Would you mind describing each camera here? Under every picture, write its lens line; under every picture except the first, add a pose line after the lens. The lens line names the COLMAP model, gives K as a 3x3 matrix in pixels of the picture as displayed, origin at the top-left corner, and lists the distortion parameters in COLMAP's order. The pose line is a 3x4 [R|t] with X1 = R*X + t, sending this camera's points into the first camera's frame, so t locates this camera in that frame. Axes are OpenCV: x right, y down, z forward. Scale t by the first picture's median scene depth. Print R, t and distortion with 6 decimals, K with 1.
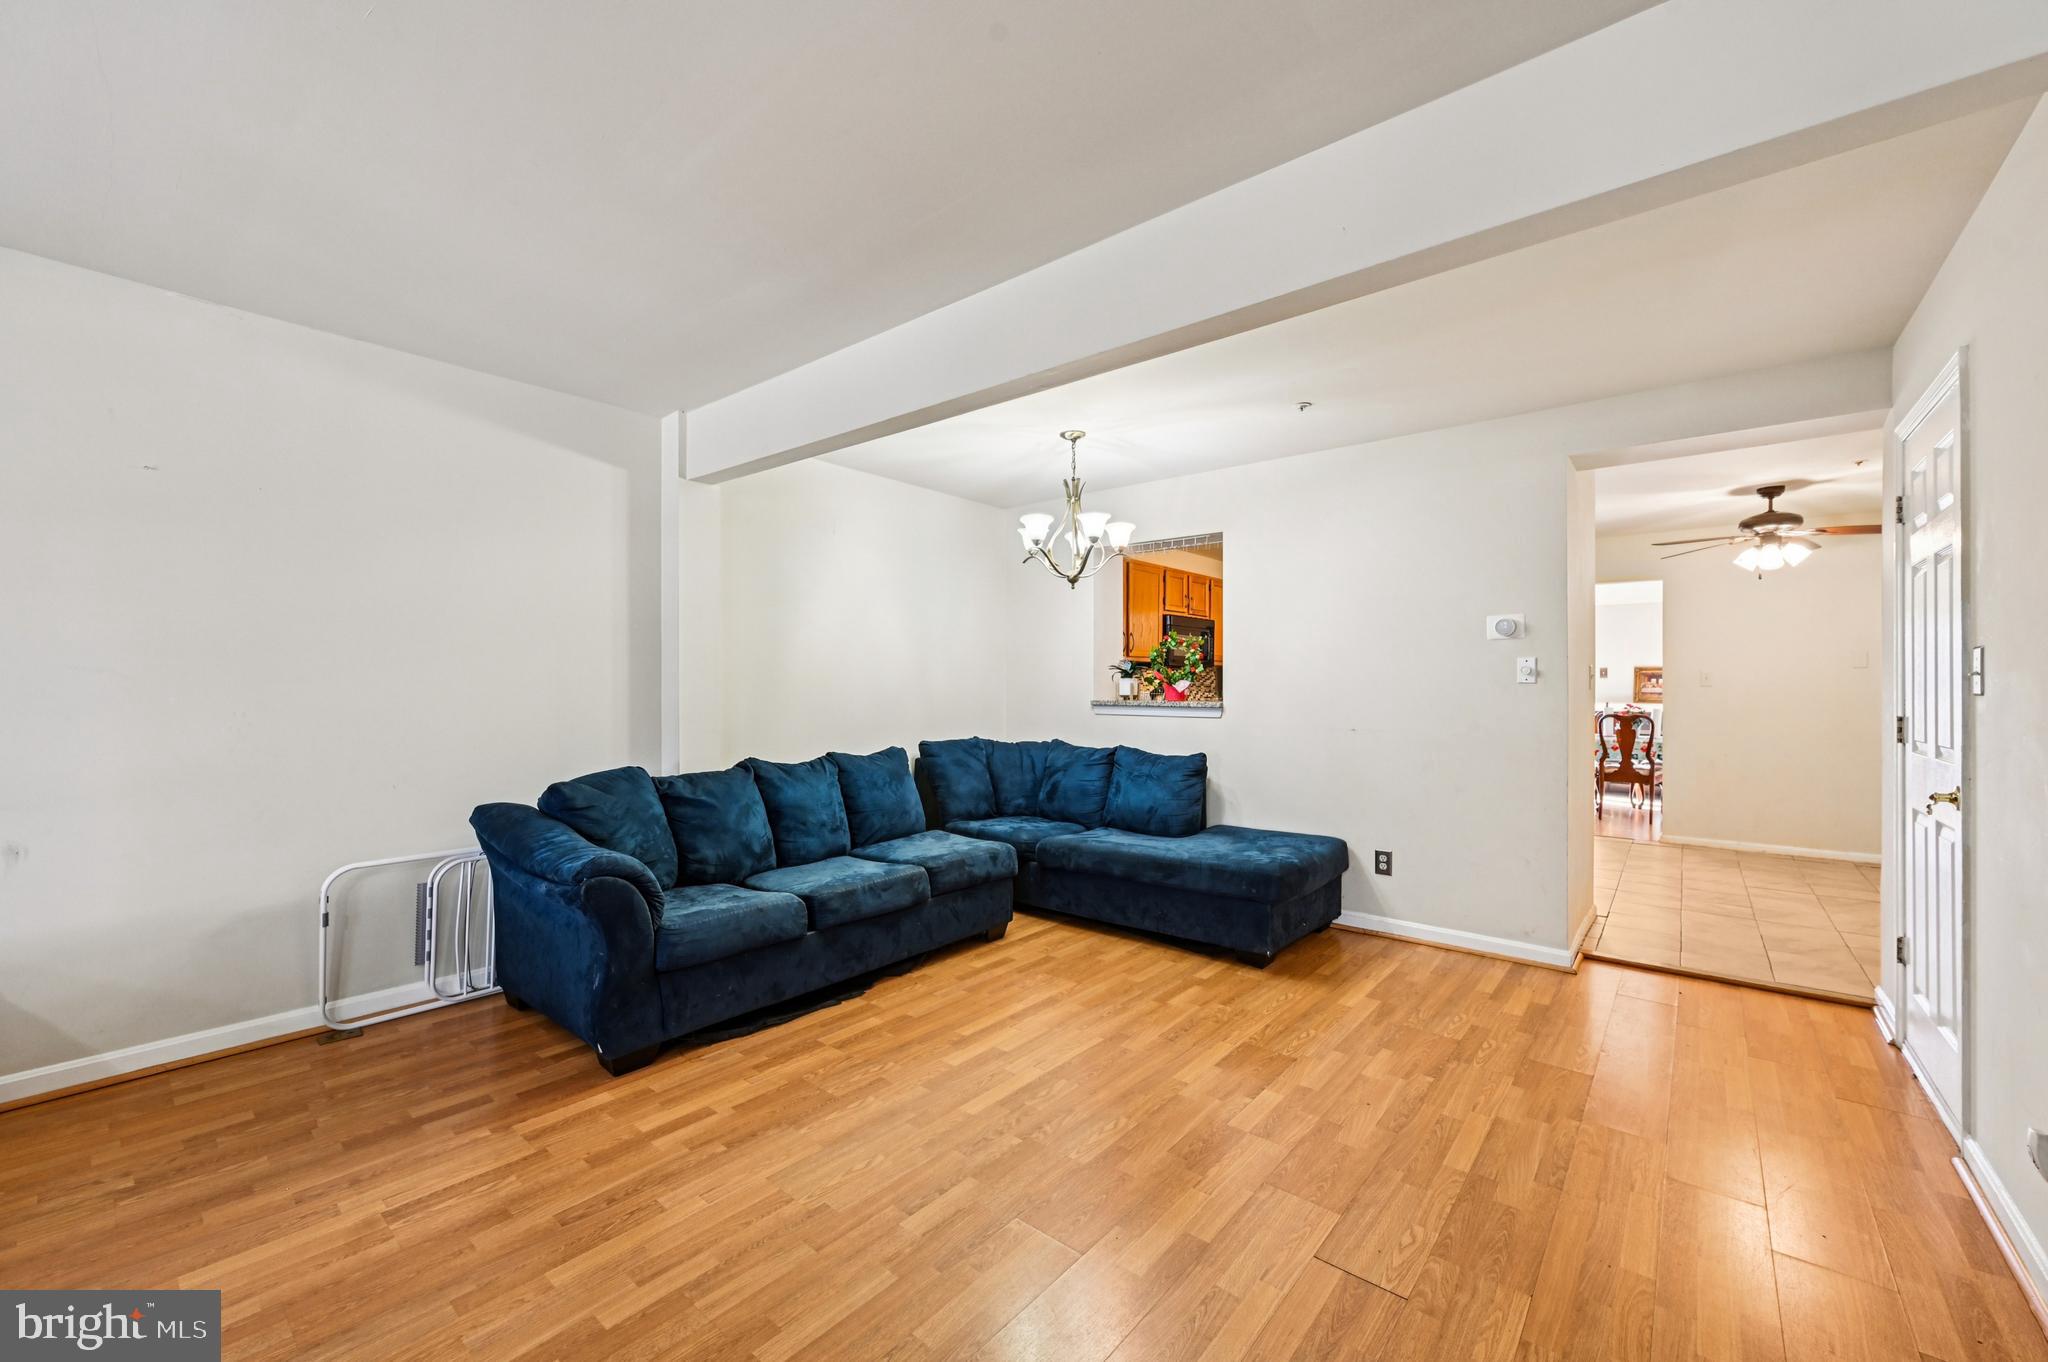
lens RADIAL K [[812.1, 0, 1024.0], [0, 812.1, 681.0], [0, 0, 1]] dist [-0.000836, -0.000221]
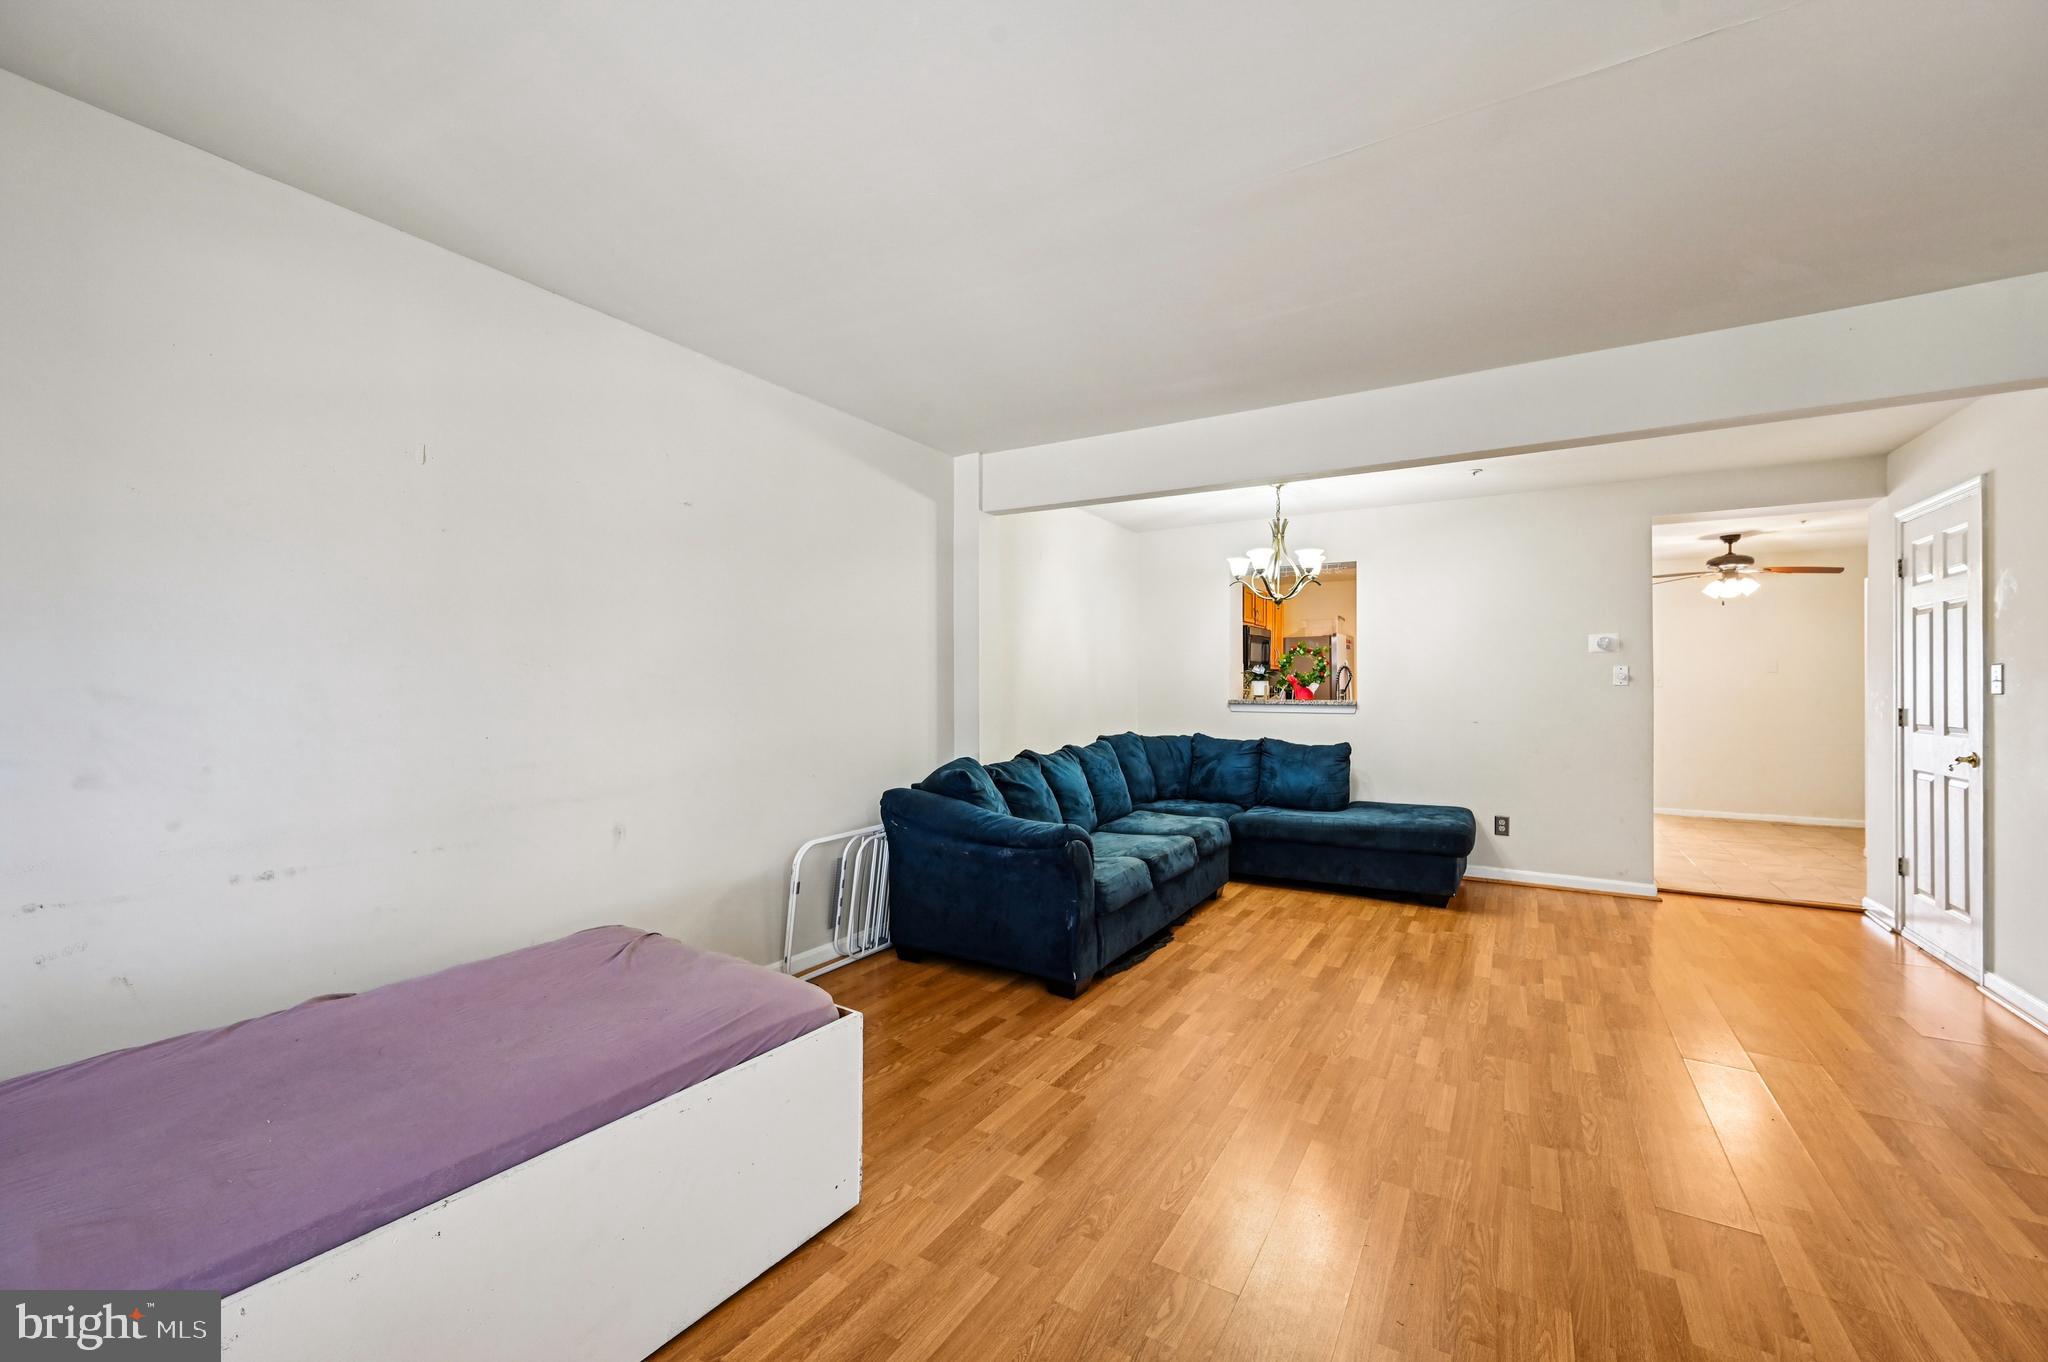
lens RADIAL K [[807.0, 0, 1032.9], [0, 807.0, 685.4], [0, 0, 1]] dist [-0.000301, -0.000096]
pose [[0.988444, -0.001046, 0.151580, -0.506542], [0.000139, 0.999982, 0.005997, -0.005693], [-0.151584, -0.005906, 0.988427, -0.152079]]
